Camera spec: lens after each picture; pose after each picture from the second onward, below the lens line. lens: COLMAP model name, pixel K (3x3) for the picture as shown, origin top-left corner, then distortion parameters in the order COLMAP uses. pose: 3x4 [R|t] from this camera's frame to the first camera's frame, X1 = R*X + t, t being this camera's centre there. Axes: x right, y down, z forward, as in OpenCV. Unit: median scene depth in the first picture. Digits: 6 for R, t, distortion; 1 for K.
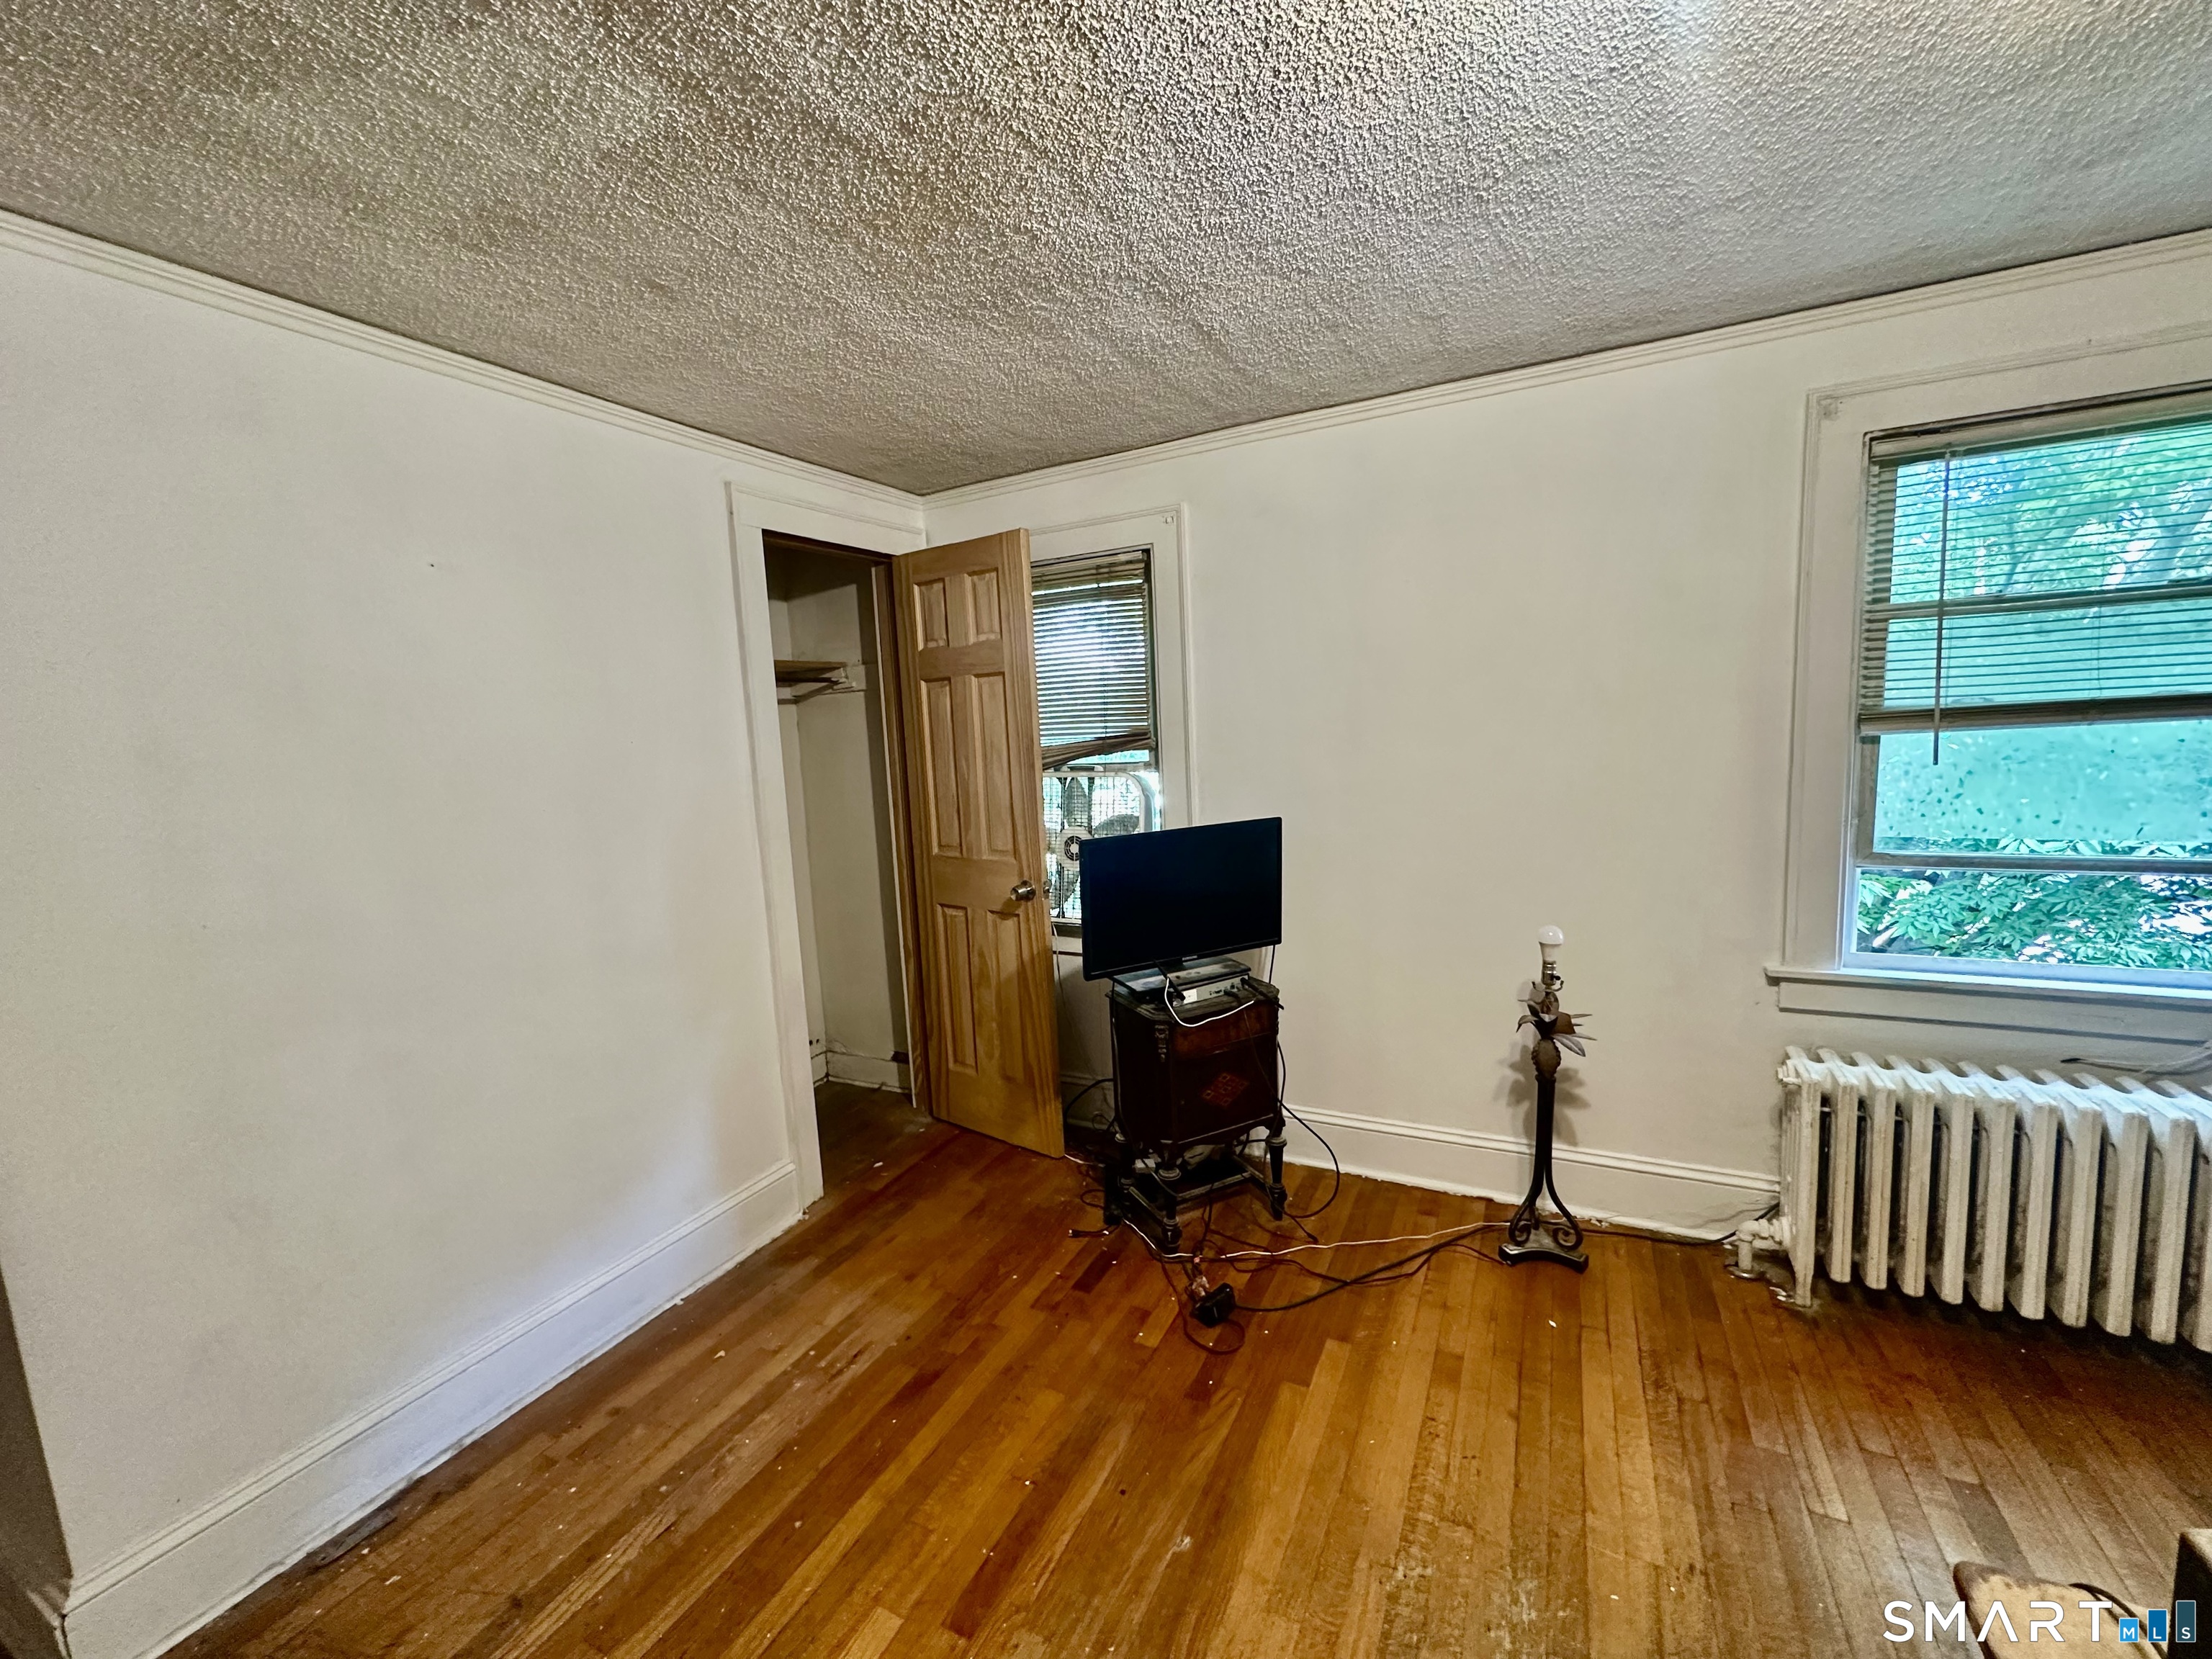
lens RADIAL K [[884.8, 0, 1106.1], [0, 884.8, 828.1], [0, 0, 1]] dist [-0.004999, 0.001086]
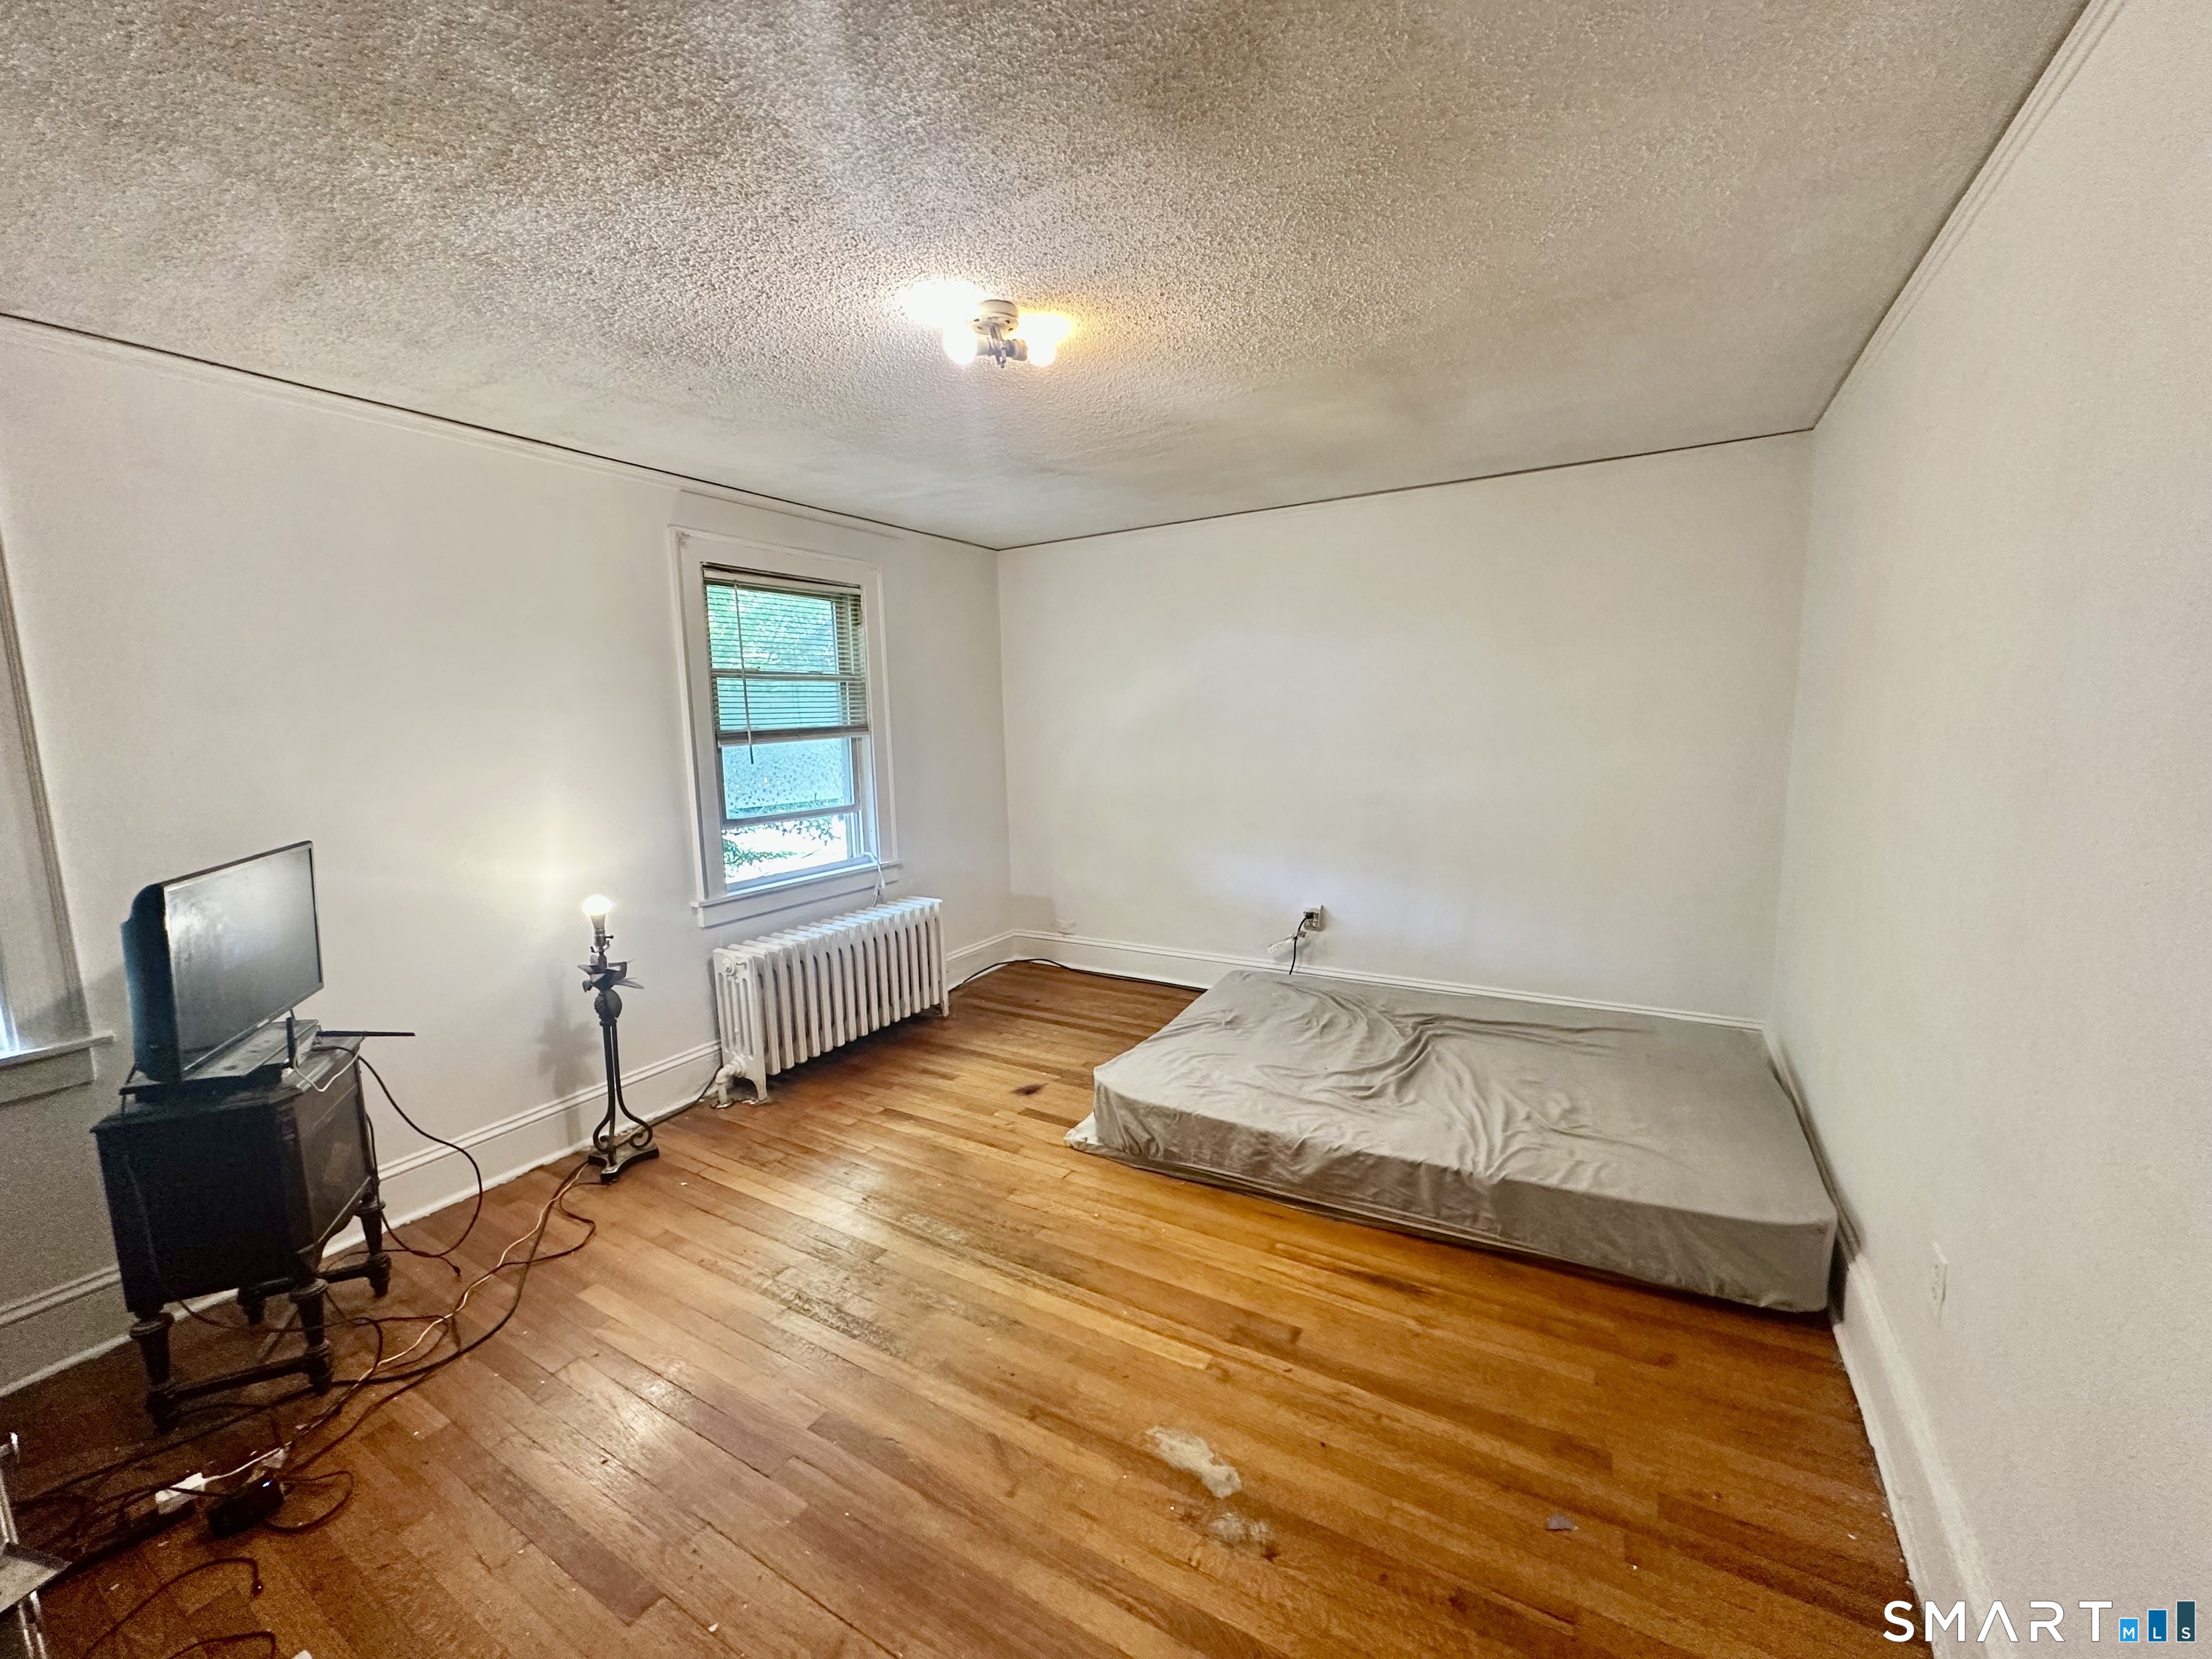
lens RADIAL K [[884.8, 0, 1110.2], [0, 884.8, 826.4], [0, 0, 1]] dist [-0.004999, 0.001086]
pose [[0.052346, -0.074598, 0.995839, -0.726622], [0.138792, 0.988071, 0.066720, 0.029955], [-0.988937, 0.134722, 0.062075, 0.204737]]
